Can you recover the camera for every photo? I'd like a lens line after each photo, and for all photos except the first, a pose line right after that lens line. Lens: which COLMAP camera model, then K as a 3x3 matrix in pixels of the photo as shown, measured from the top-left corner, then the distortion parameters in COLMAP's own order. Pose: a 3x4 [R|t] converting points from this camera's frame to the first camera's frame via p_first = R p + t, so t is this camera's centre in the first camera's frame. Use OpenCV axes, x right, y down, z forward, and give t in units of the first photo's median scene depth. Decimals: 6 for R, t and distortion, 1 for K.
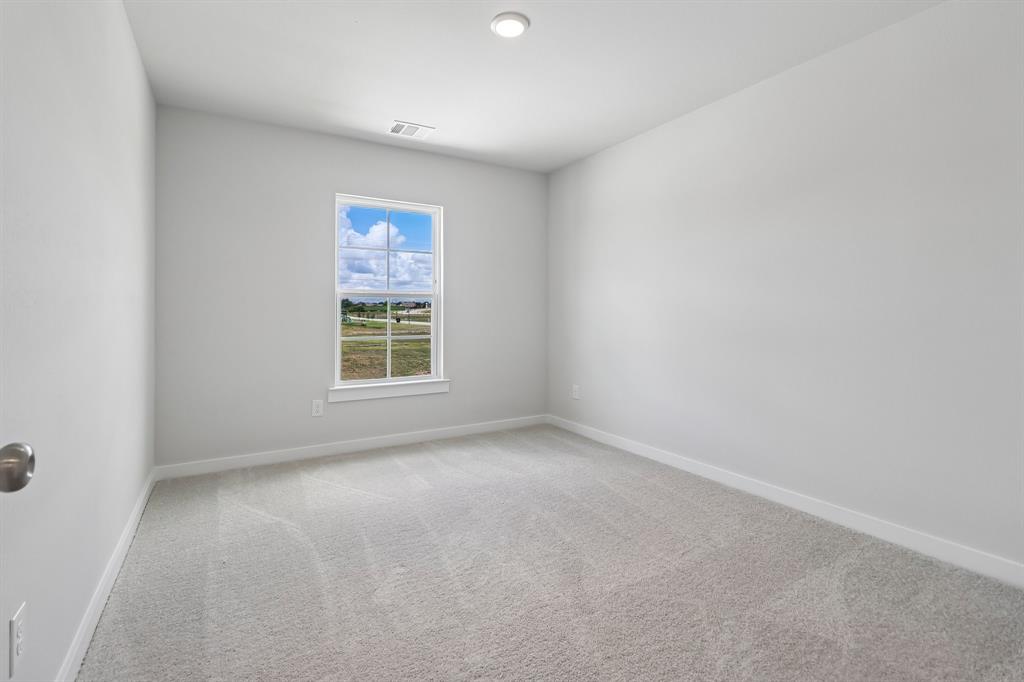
lens RADIAL K [[470.4, 0, 514.1], [0, 470.4, 321.2], [0, 0, 1]] dist [0.014990, -0.009650]
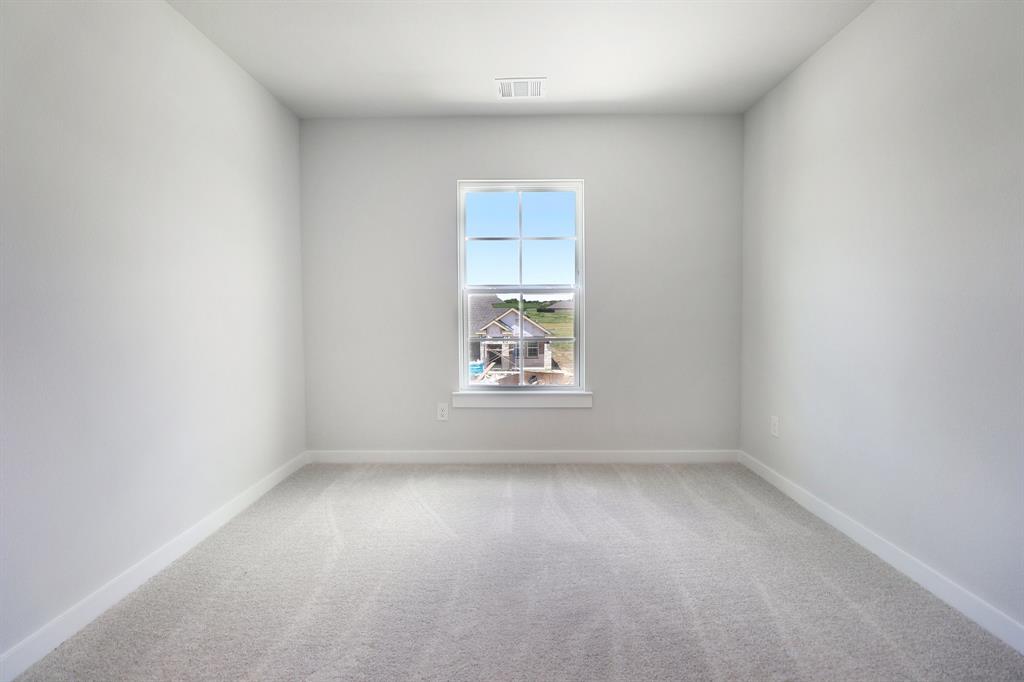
lens RADIAL K [[470.4, 0, 508.1], [0, 470.4, 335.0], [0, 0, 1]] dist [0.014990, -0.009650]
pose [[0.854783, 0.024755, -0.518395, 0.188251], [-0.005094, 0.999214, 0.039316, -0.009330], [0.518961, -0.030966, 0.854237, 0.265950]]
